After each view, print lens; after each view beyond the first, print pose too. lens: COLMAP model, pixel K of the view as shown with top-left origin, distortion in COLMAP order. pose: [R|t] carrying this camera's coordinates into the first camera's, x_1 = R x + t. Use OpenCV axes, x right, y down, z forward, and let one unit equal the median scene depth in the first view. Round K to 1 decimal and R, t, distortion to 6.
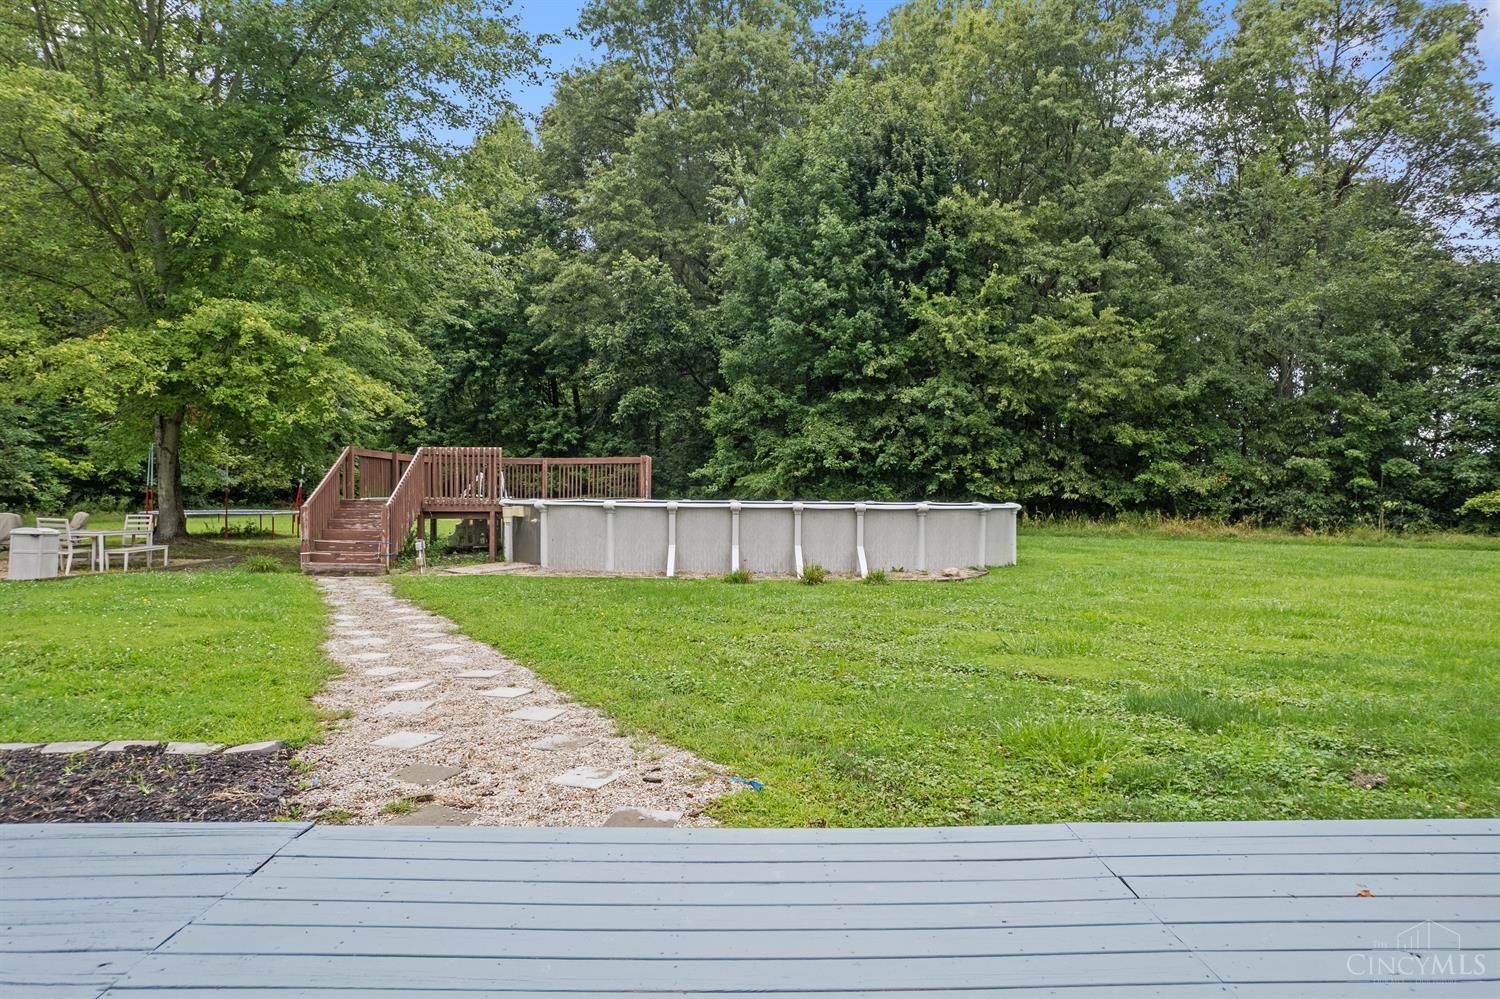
lens RADIAL K [[956.3, 0, 751.9], [0, 956.3, 500.5], [0, 0, 1]] dist [-0.035914, 0.002337]
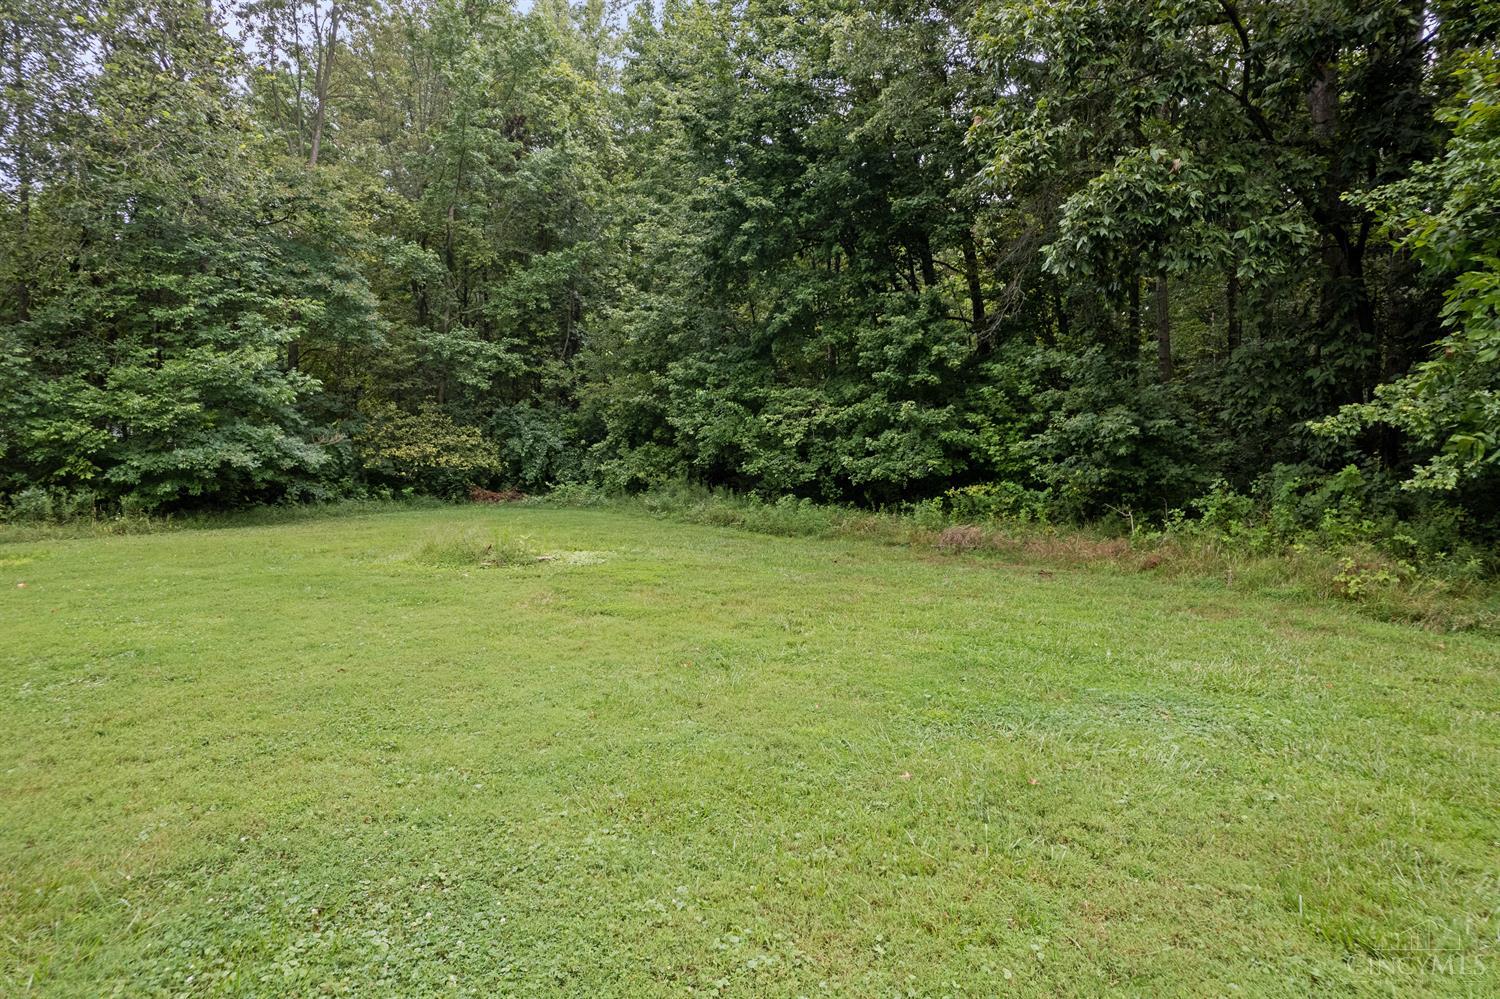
lens RADIAL K [[956.3, 0, 754.0], [0, 956.3, 500.7], [0, 0, 1]] dist [-0.035914, 0.002337]
pose [[0.903324, 0.012399, -0.428780, -0.080993], [-0.001289, 0.999656, 0.026191, -0.009669], [0.428958, -0.023107, 0.903029, 0.566117]]
